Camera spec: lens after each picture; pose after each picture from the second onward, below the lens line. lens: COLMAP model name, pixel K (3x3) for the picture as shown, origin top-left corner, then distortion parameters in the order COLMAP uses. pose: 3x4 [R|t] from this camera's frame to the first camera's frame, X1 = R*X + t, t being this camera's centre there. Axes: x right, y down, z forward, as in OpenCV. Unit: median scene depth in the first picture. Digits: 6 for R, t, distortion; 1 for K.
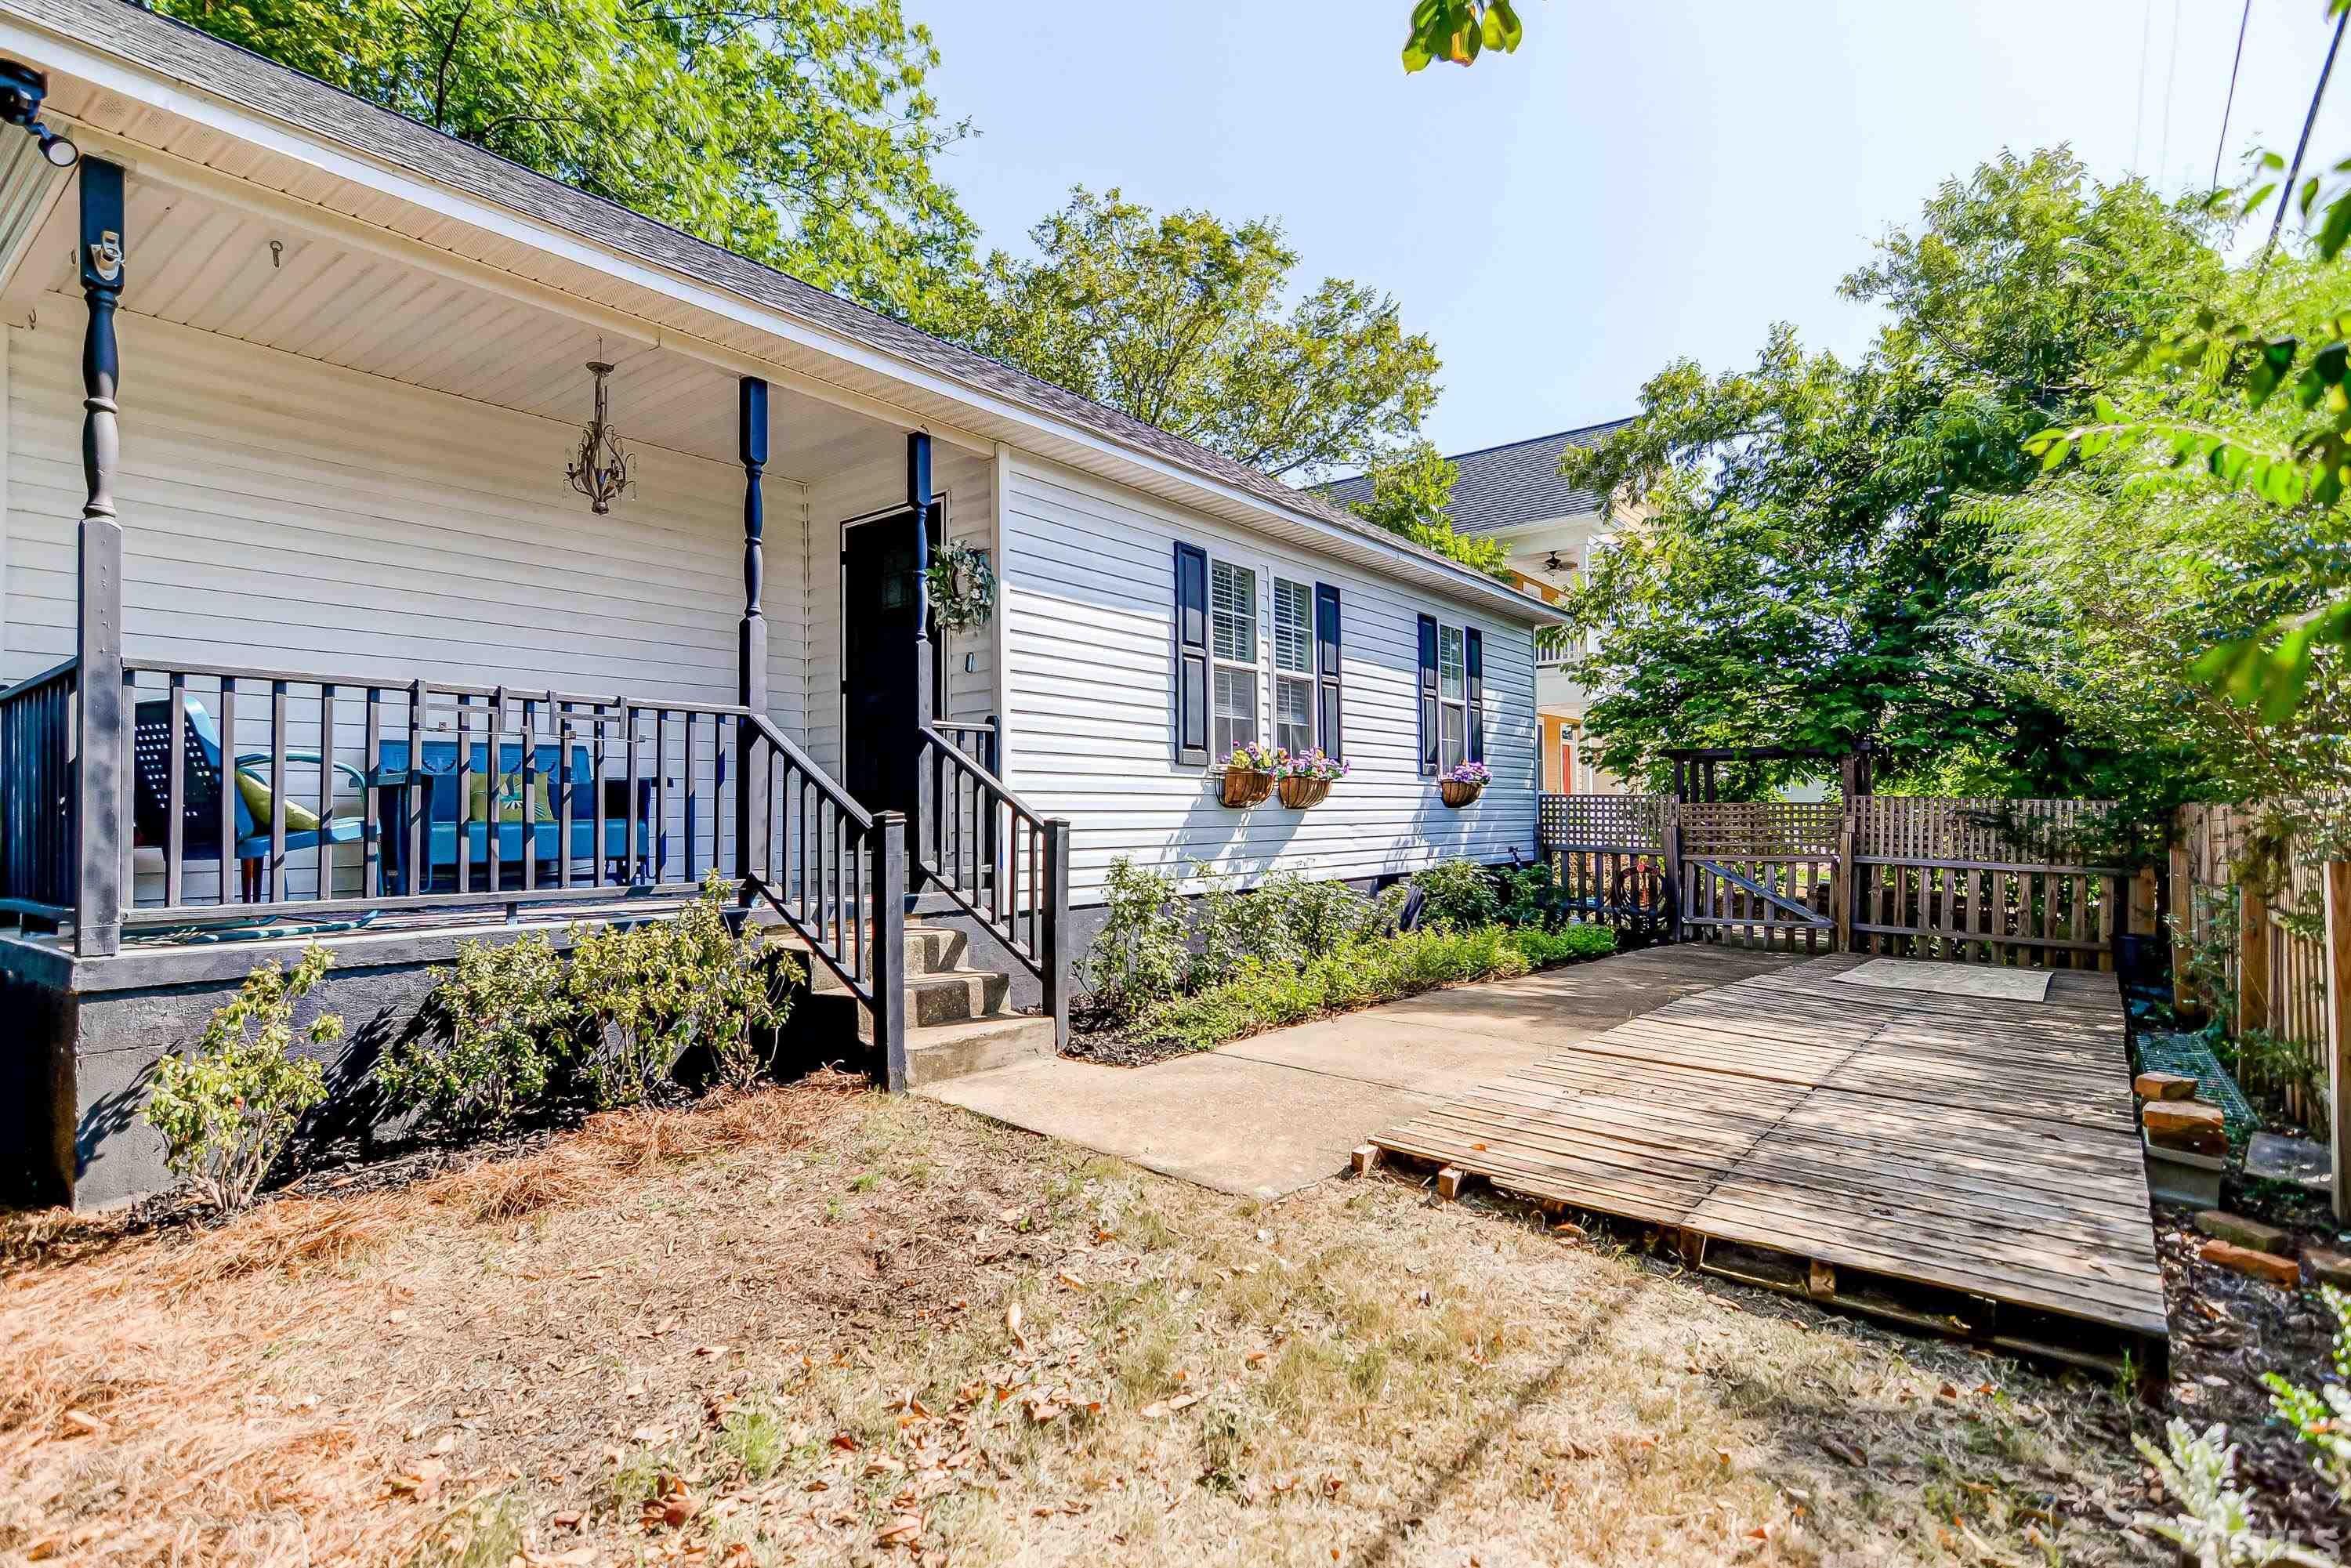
lens RADIAL K [[1169.6, 0, 1157.0], [0, 1169.6, 787.5], [0, 0, 1]] dist [0.002789, 0.004838]
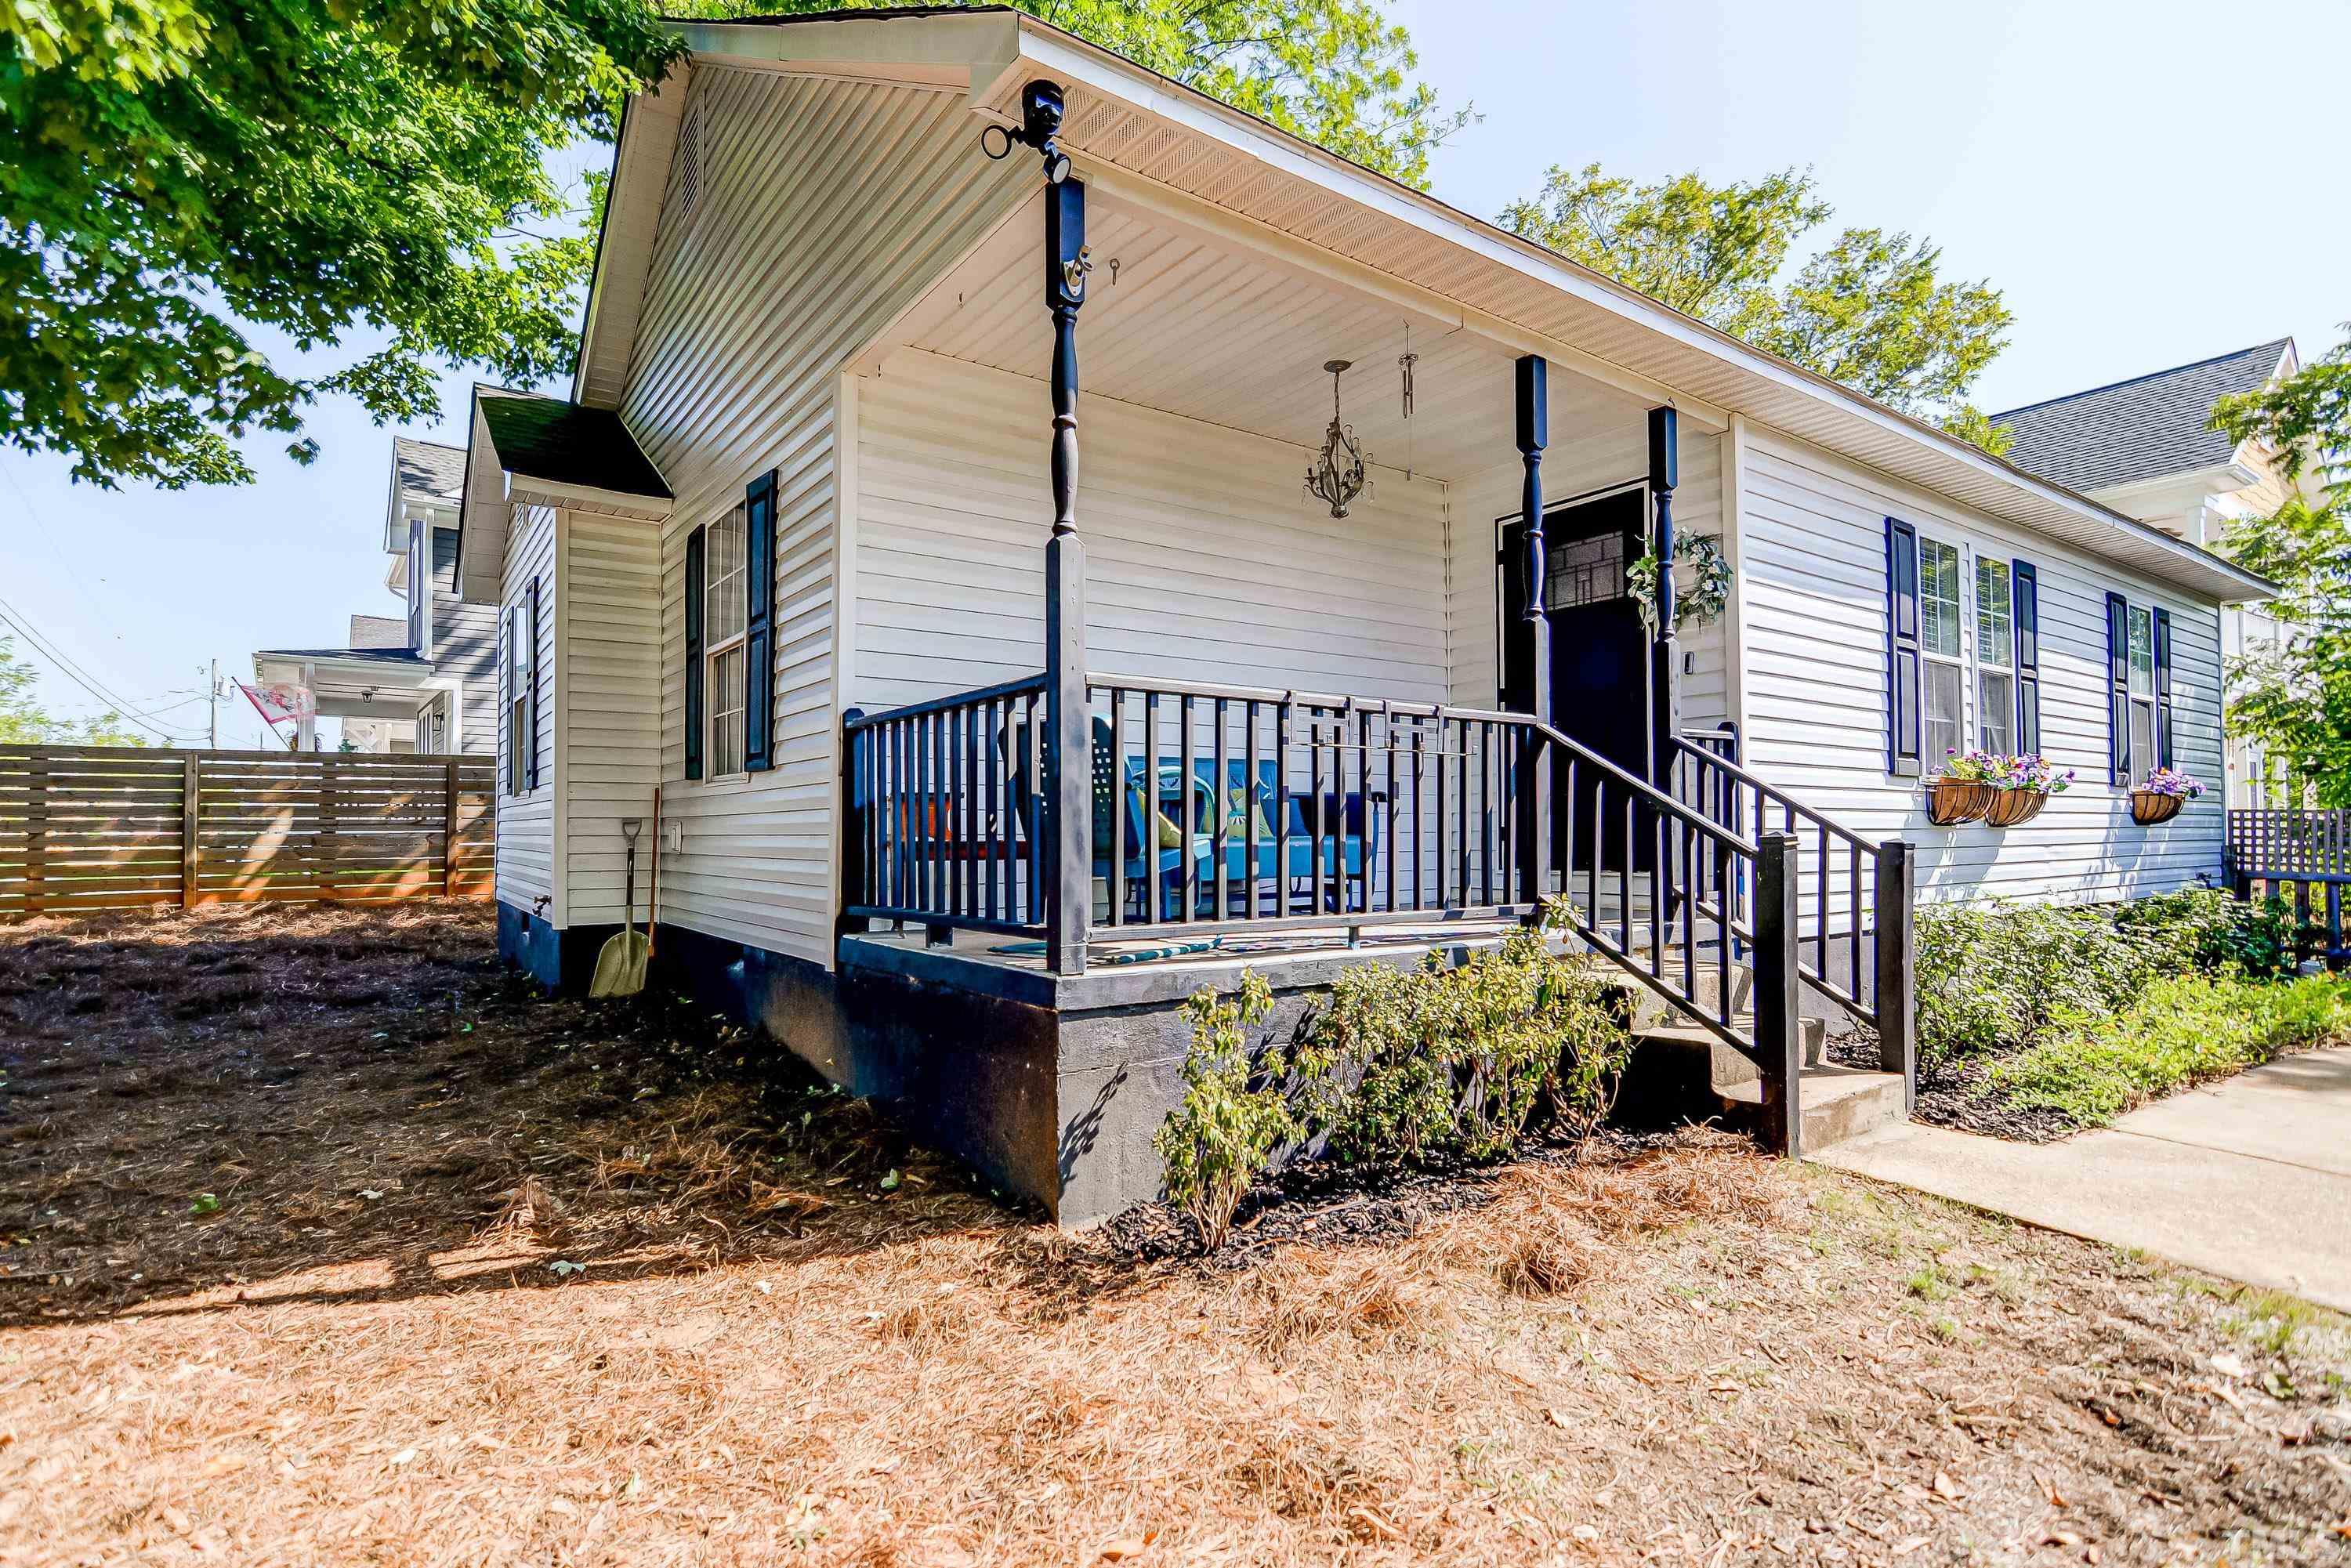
lens RADIAL K [[1169.6, 0, 1221.1], [0, 1169.6, 799.6], [0, 0, 1]] dist [0.002789, 0.004838]
pose [[0.965196, -0.000995, -0.261527, -0.238176], [0.000939, 1.000000, -0.000337, -0.002058], [0.261527, 0.000080, 0.965196, 0.035873]]
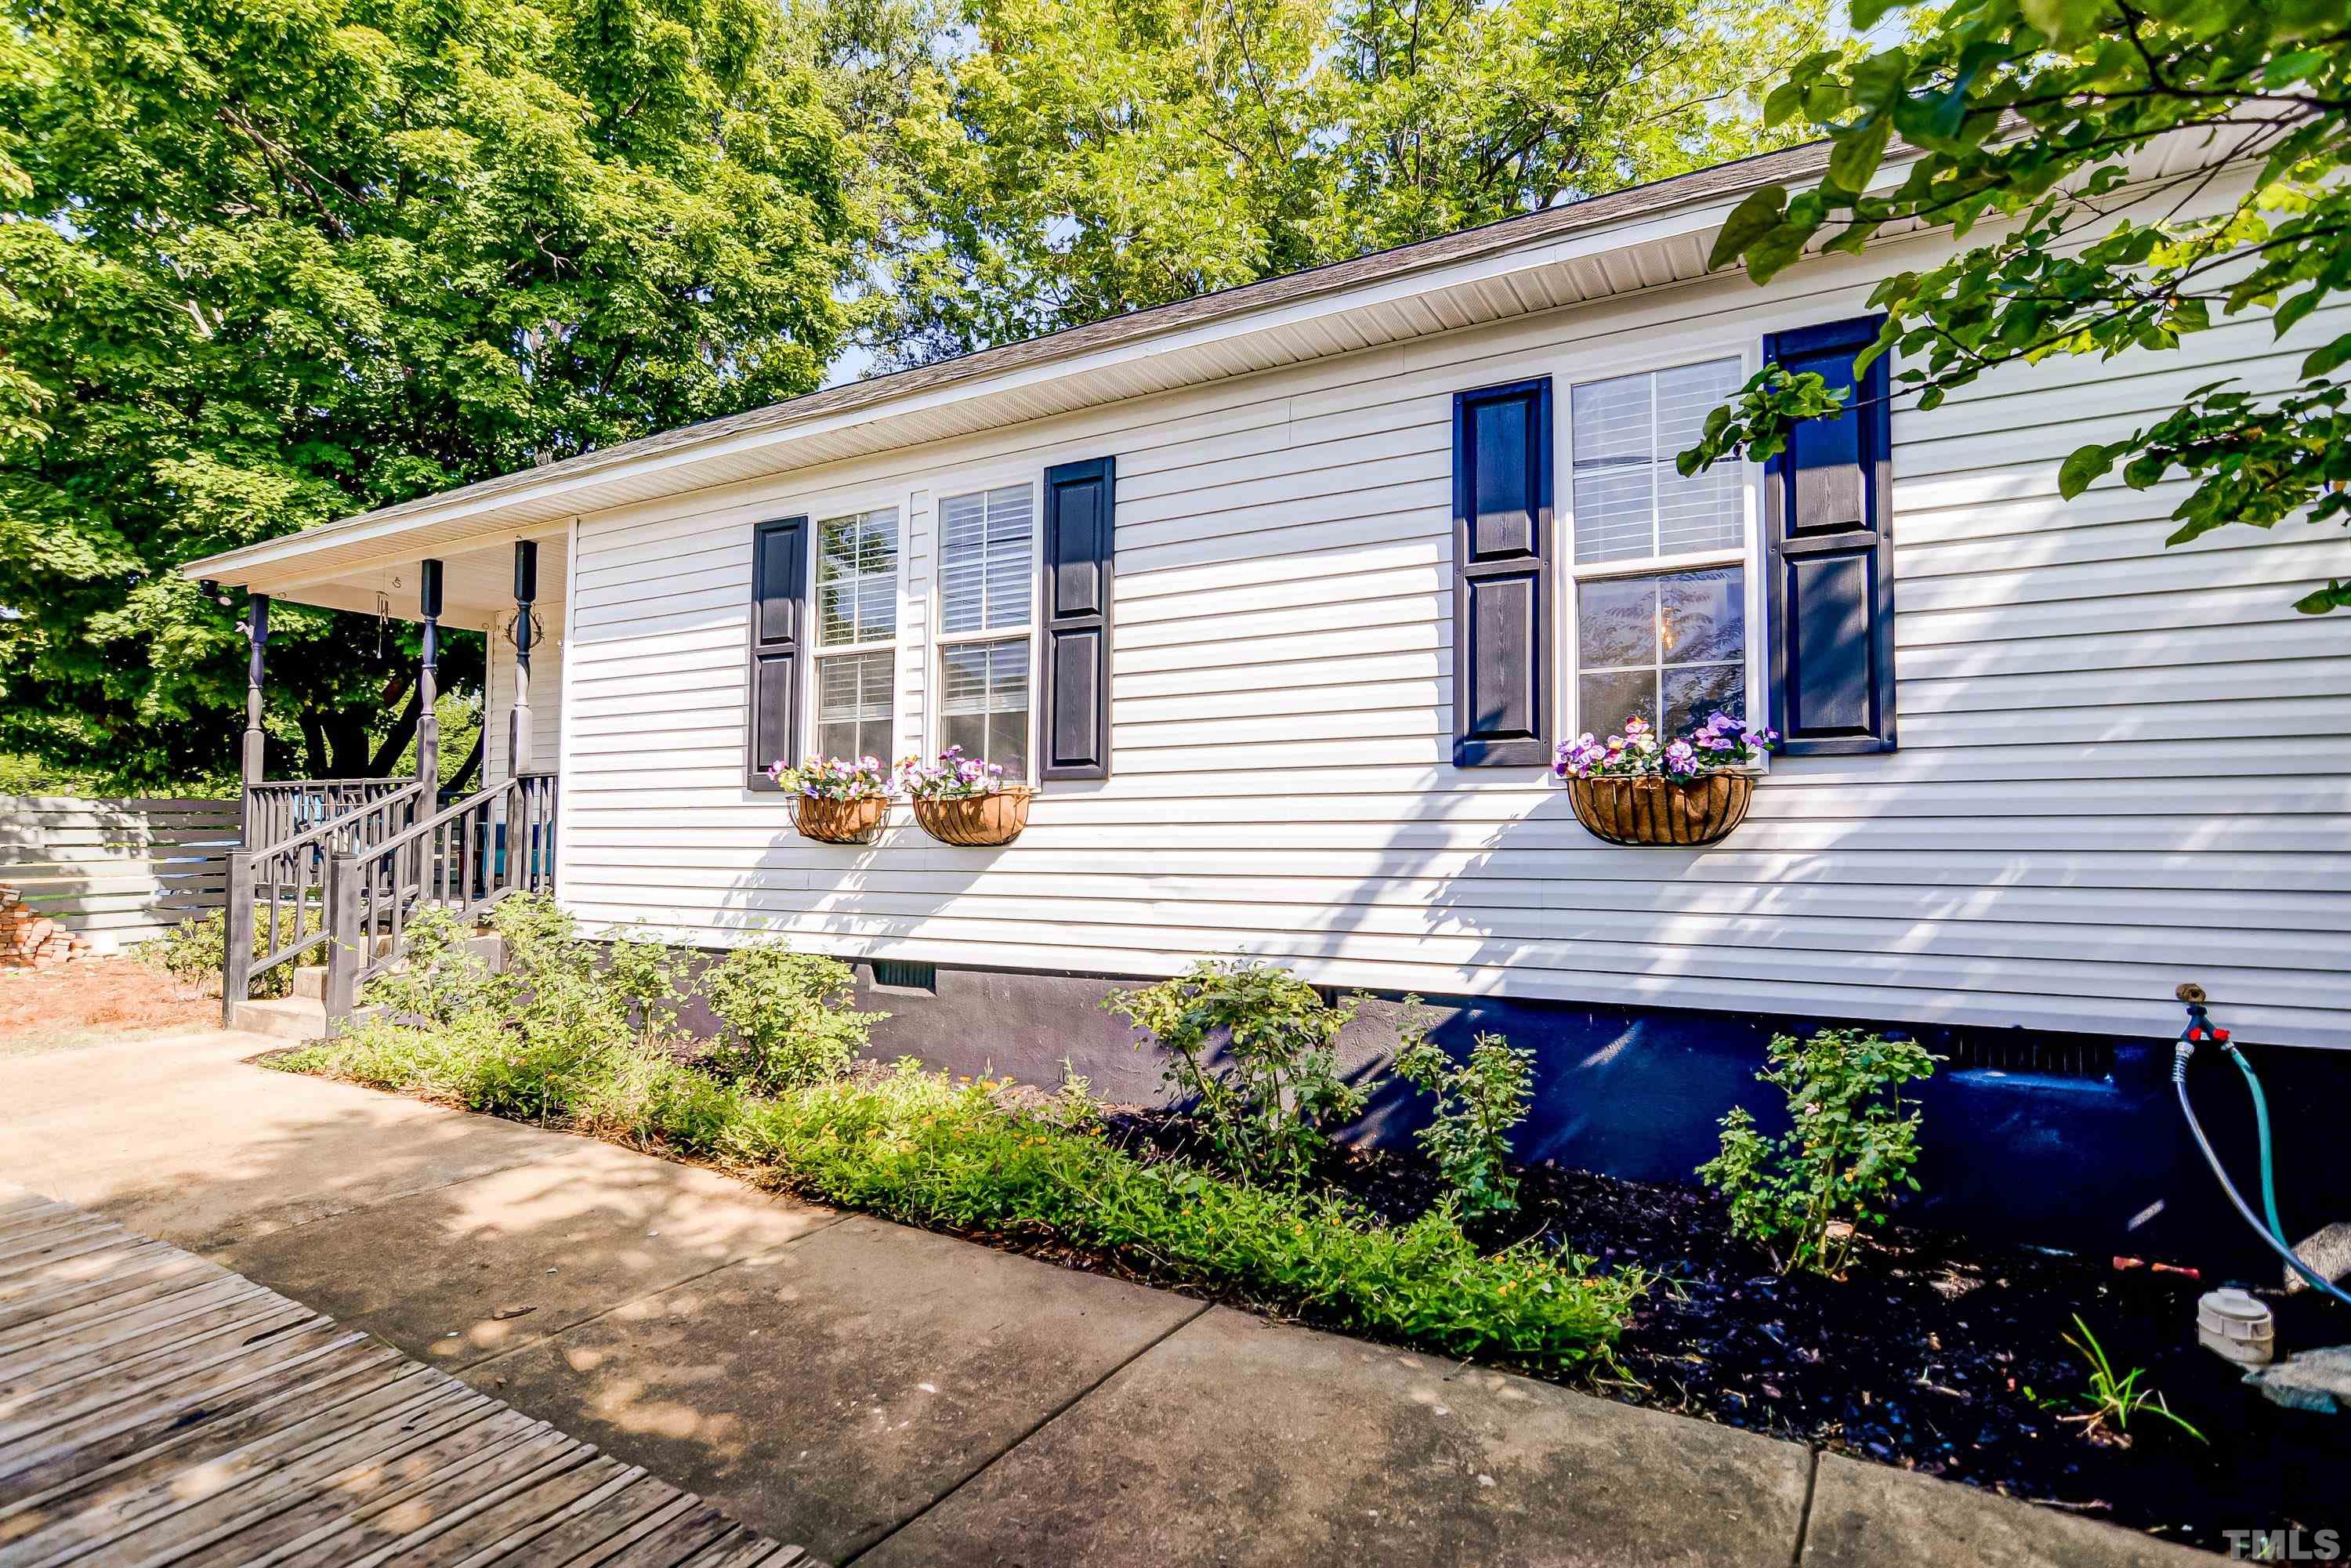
lens RADIAL K [[1169.6, 0, 1165.4], [0, 1169.6, 785.5], [0, 0, 1]] dist [0.002789, 0.004838]
pose [[0.161972, -0.038720, -0.986035, 0.896560], [0.019646, 0.999158, -0.036008, 0.012054], [0.986600, -0.013539, 0.162596, 1.171994]]
